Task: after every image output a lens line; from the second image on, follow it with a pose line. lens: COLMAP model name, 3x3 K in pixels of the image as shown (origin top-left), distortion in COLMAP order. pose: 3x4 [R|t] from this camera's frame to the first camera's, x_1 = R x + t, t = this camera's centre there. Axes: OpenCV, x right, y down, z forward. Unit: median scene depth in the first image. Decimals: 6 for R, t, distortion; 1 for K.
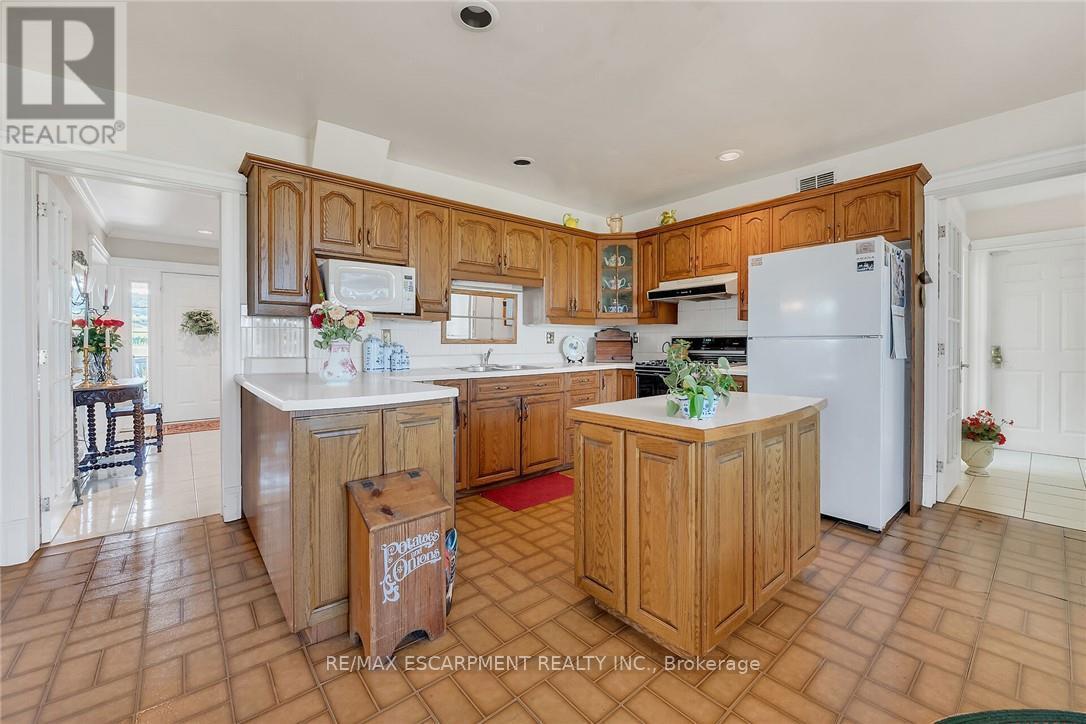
lens RADIAL K [[437.7, 0, 553.8], [0, 437.7, 353.1], [0, 0, 1]] dist [0.000310, 0.000072]
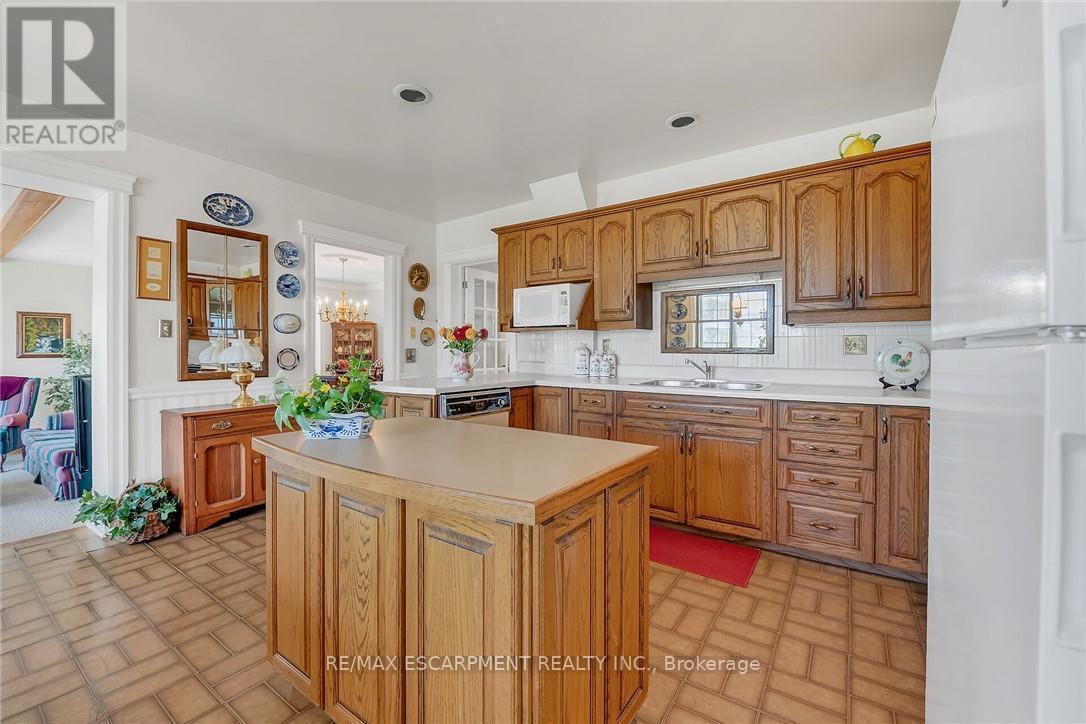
lens RADIAL K [[453.0, 0, 538.8], [0, 453.0, 355.3], [0, 0, 1]] dist [0.000420, 0.000045]
pose [[0.244716, 0.009251, -0.969551, 0.663416], [-0.027808, 0.999610, 0.002518, -0.014076], [0.969196, 0.026345, 0.244878, 0.573382]]
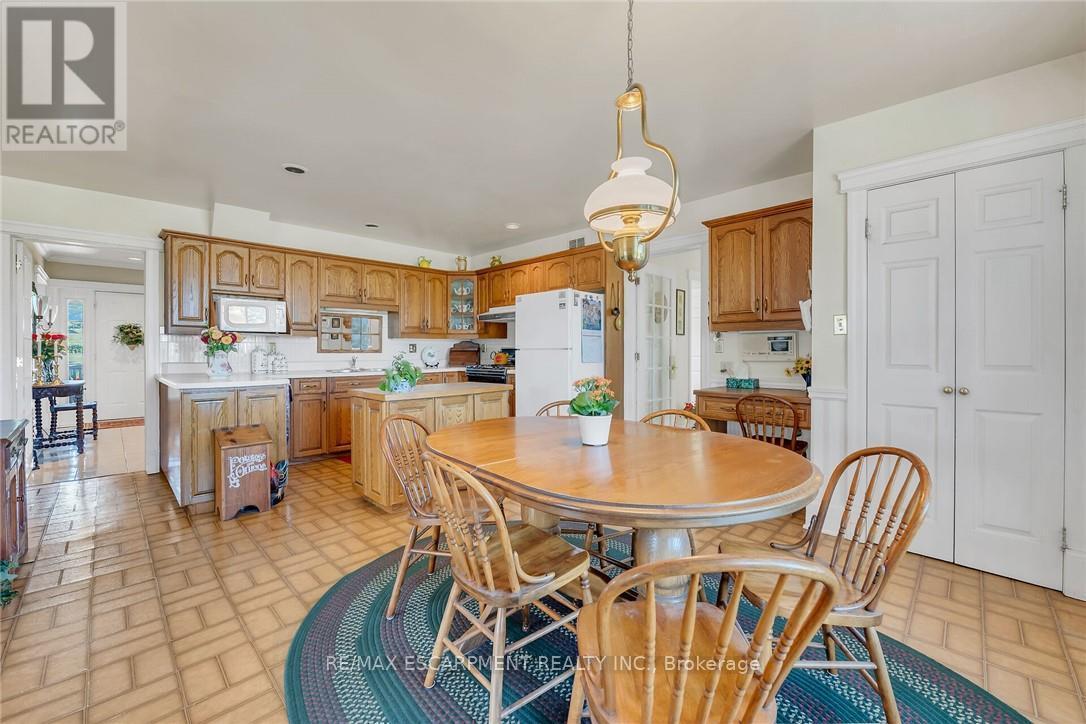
lens RADIAL K [[430.9, 0, 538.1], [0, 430.9, 358.3], [0, 0, 1]] dist [-0.001327, -0.000386]
pose [[0.996945, -0.001226, 0.078095, 0.363464], [0.001764, 0.999975, -0.006830, 0.006616], [-0.078084, 0.006947, 0.996923, -0.445684]]
